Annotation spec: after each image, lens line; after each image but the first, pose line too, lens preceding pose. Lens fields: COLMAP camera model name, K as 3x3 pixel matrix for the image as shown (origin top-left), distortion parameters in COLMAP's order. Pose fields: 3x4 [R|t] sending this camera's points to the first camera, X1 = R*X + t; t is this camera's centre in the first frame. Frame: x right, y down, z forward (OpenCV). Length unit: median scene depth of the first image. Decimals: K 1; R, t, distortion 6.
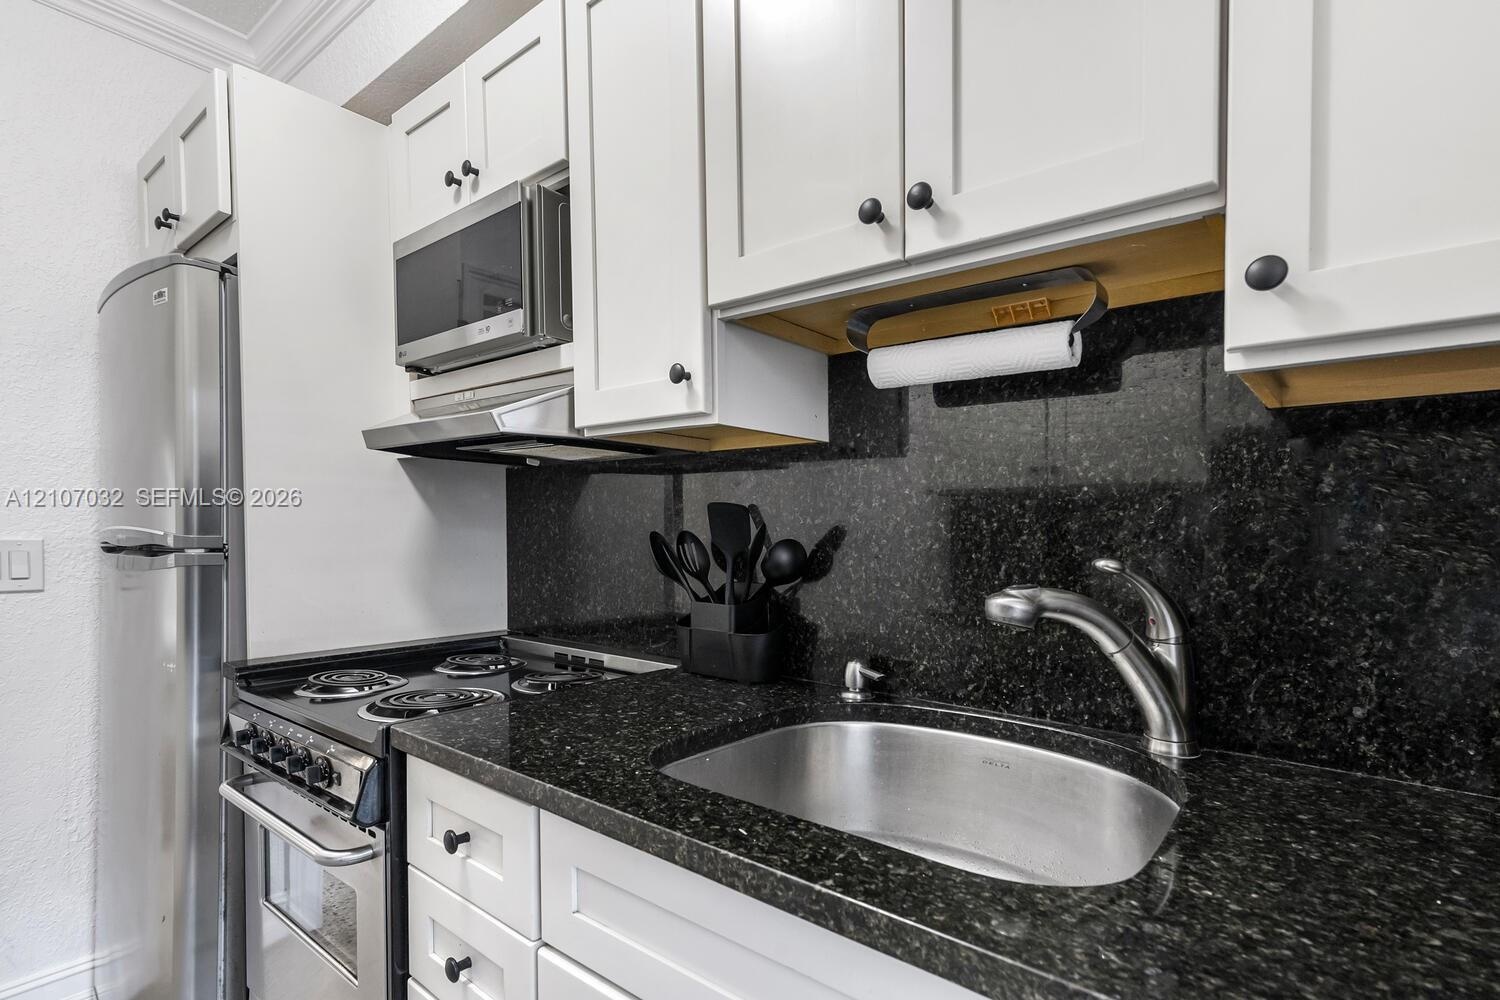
lens RADIAL K [[713.4, 0, 750.6], [0, 713.4, 550.3], [0, 0, 1]] dist [0.028170, 0.000146]
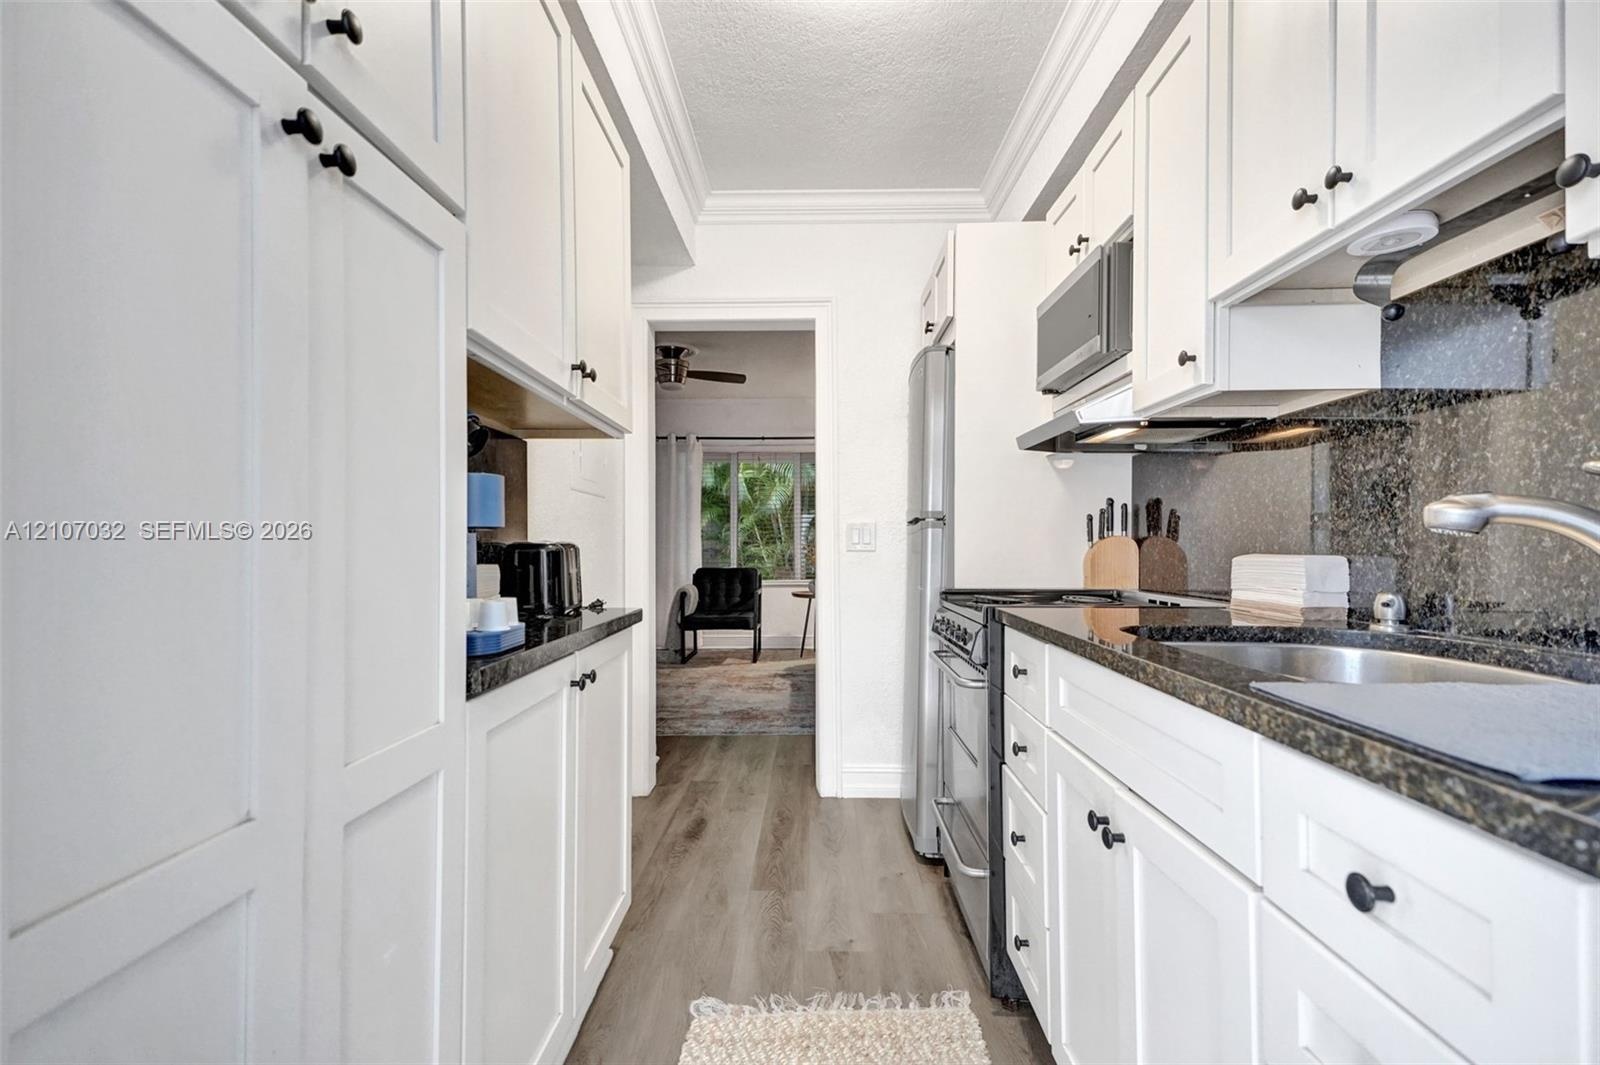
lens RADIAL K [[702.6, 0, 799.6], [0, 702.6, 552.0], [0, 0, 1]] dist [0.056607, -0.018776]
pose [[0.611812, 0.011742, -0.790916, 0.434067], [-0.030632, 0.999491, -0.008857, 0.121360], [0.790410, 0.029646, 0.611860, -0.300706]]
